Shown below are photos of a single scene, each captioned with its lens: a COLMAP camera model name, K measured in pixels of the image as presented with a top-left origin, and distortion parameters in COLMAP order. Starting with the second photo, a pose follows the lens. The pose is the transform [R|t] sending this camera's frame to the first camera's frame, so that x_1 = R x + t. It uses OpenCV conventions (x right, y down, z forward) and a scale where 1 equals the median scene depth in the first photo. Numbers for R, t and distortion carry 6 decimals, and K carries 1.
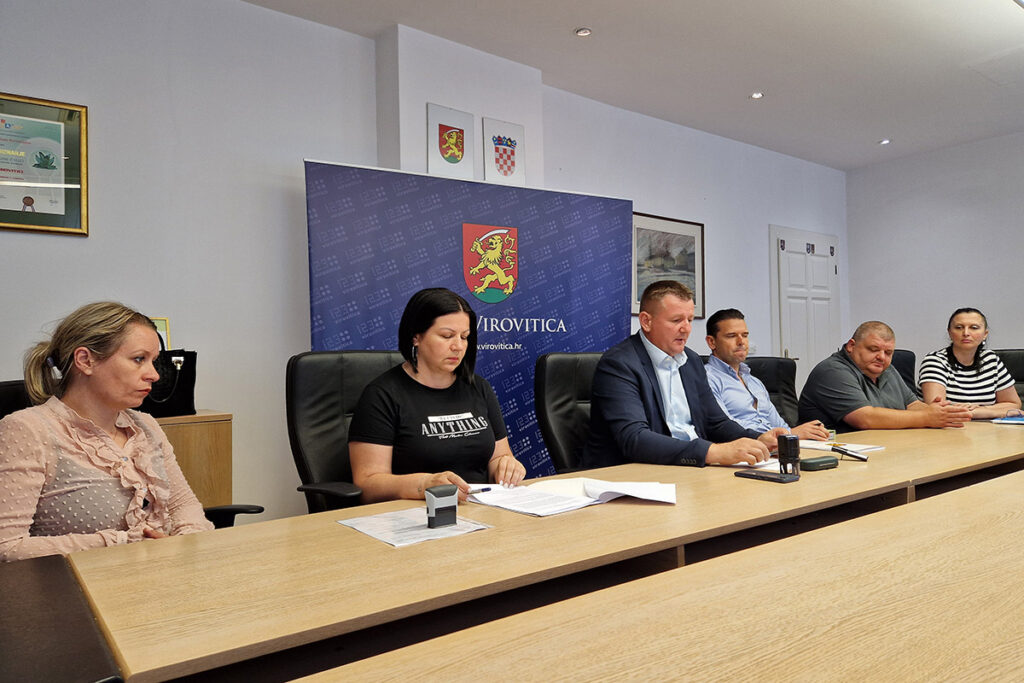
lens RADIAL K [[687.6, 0, 520.0], [0, 687.6, 340.9], [0, 0, 1]] dist [0.050953, -0.053844]
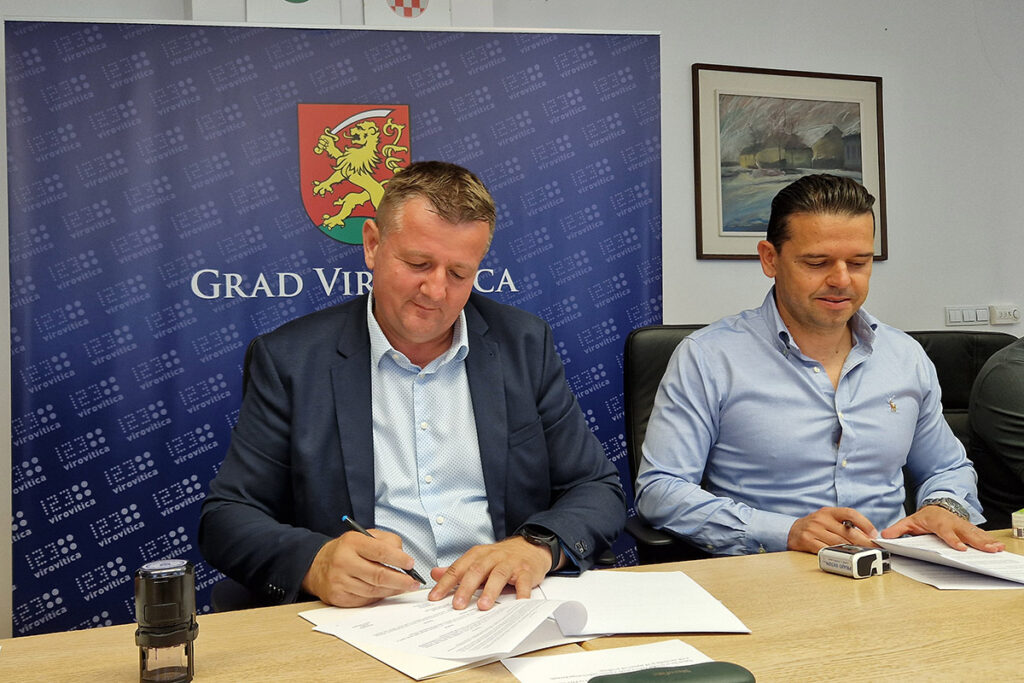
lens RADIAL K [[924.7, 0, 429.3], [0, 924.7, 317.9], [0, 0, 1]] dist [0.074842, -0.102618]
pose [[0.937087, -0.024723, -0.348220, 0.267758], [0.024317, 0.999689, -0.005537, 0.009968], [0.348249, -0.003279, 0.937396, 0.314999]]
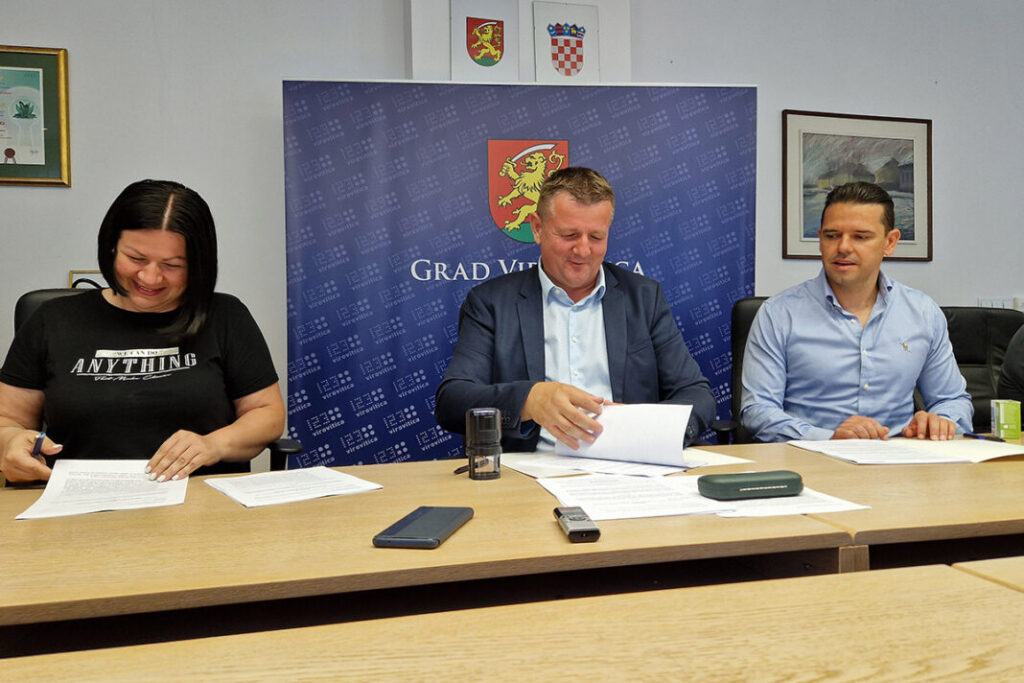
lens RADIAL K [[736.4, 0, 522.5], [0, 736.4, 332.4], [0, 0, 1]] dist [0.062449, -0.063493]
pose [[0.914199, -0.004086, -0.405246, 0.278927], [0.010616, 0.999847, 0.013868, 0.033069], [0.405128, -0.016980, 0.914102, 0.243584]]
